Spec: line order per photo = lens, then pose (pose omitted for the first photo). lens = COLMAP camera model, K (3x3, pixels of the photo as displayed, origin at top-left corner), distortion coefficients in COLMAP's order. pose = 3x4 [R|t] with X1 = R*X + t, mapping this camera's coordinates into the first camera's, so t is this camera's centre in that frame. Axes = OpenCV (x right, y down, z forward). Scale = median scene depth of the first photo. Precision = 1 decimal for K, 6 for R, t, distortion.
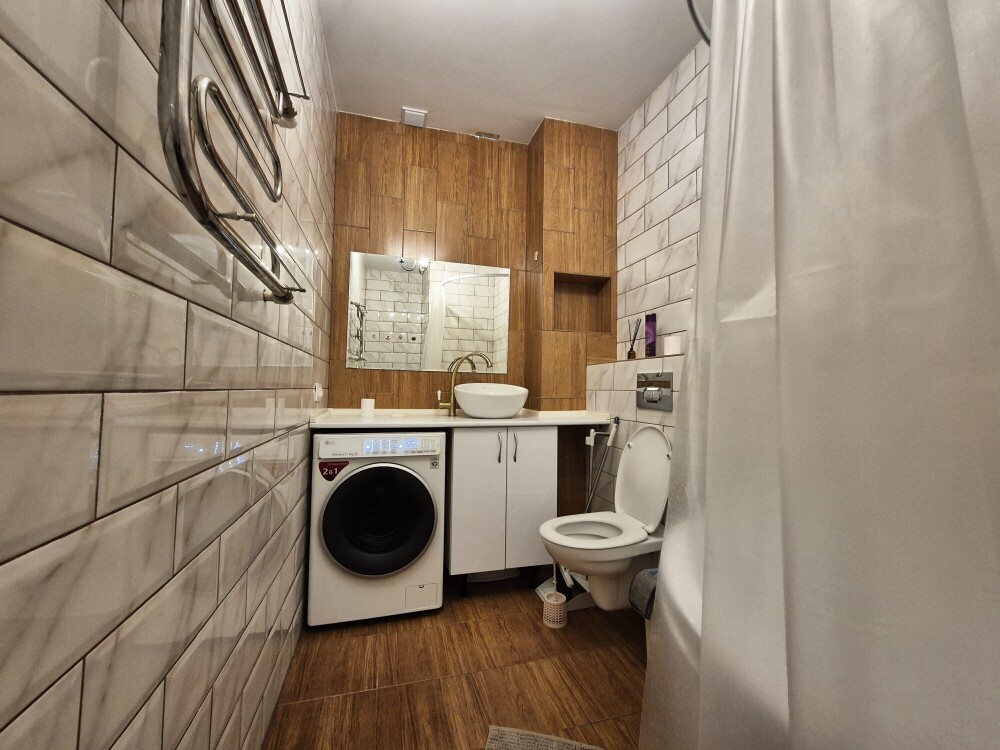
lens RADIAL K [[402.4, 0, 500.0], [0, 402.4, 375.0], [0, 0, 1]] dist [-0.000378, 0.000153]
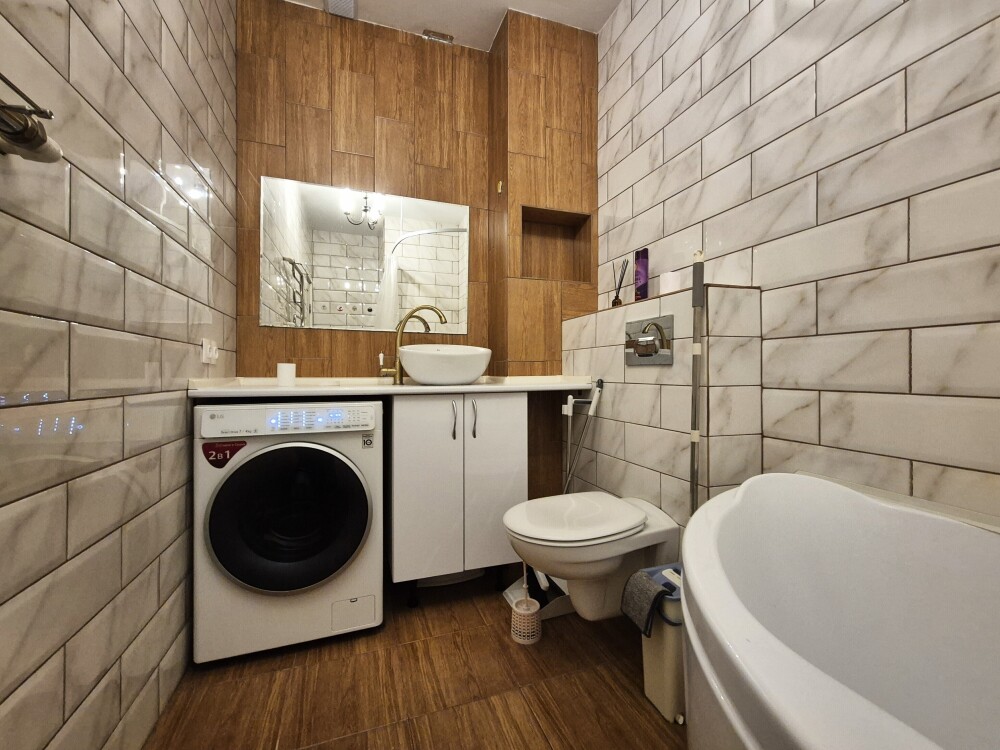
lens RADIAL K [[412.5, 0, 500.4], [0, 412.5, 373.0], [0, 0, 1]] dist [0.001600, 0.000521]
pose [[0.997718, -0.015586, 0.065692, 0.035890], [0.013194, 0.999240, 0.036688, 0.057878], [-0.066214, -0.035737, 0.997165, 0.185271]]
